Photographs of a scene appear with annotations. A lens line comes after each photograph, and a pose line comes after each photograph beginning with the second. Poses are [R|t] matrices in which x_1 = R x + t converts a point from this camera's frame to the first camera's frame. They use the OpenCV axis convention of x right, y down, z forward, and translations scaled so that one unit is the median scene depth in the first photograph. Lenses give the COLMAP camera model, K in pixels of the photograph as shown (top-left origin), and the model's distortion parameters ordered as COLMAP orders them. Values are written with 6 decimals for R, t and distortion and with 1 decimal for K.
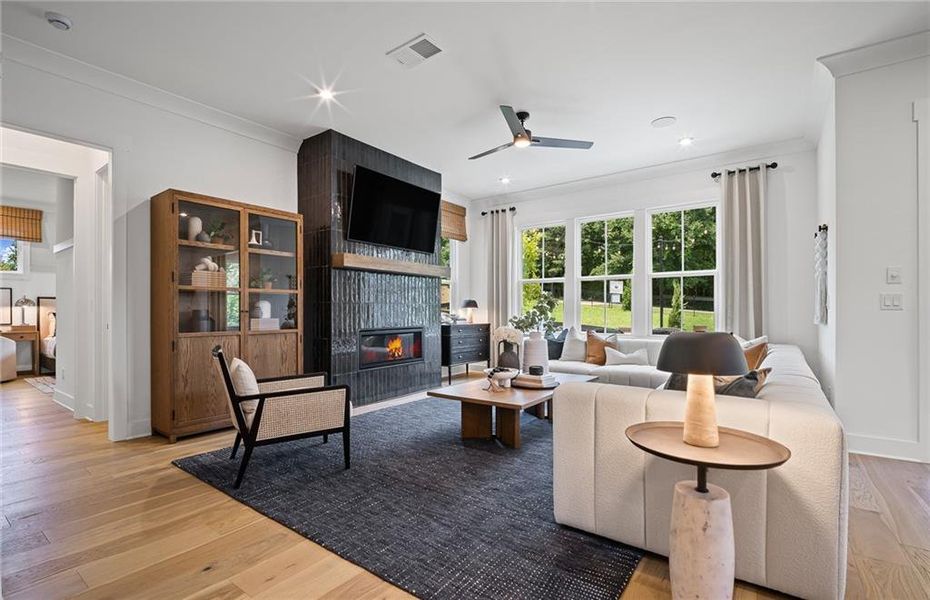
lens RADIAL K [[427.4, 0, 468.1], [0, 427.4, 308.7], [0, 0, 1]] dist [-0.001047, -0.000351]
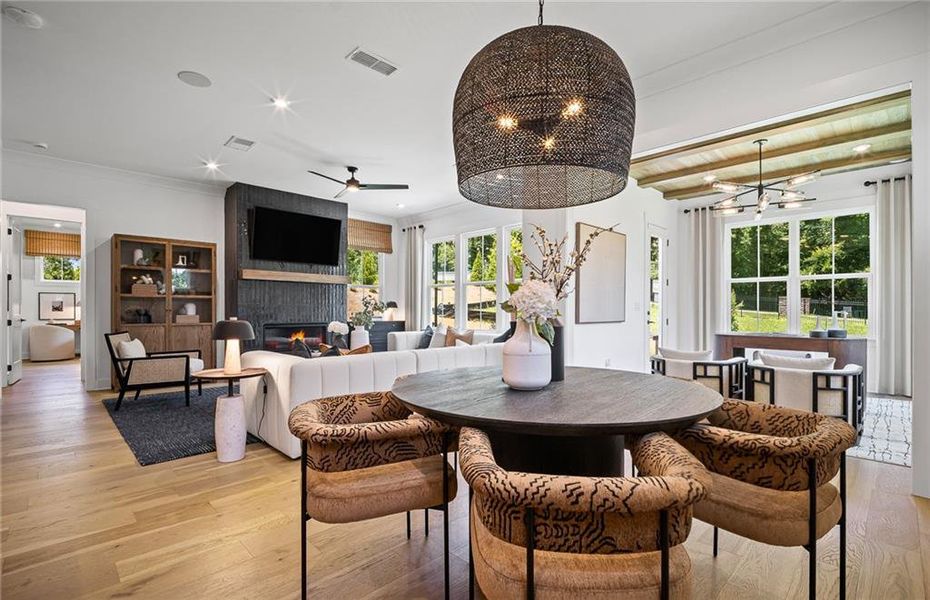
lens RADIAL K [[435.2, 0, 465.7], [0, 435.2, 307.9], [0, 0, 1]] dist [0.000692, 0.000136]
pose [[0.986790, 0.001923, -0.161992, 0.571320], [-0.001872, 0.999998, 0.000468, -0.004075], [0.161992, -0.000158, 0.986792, -0.262608]]
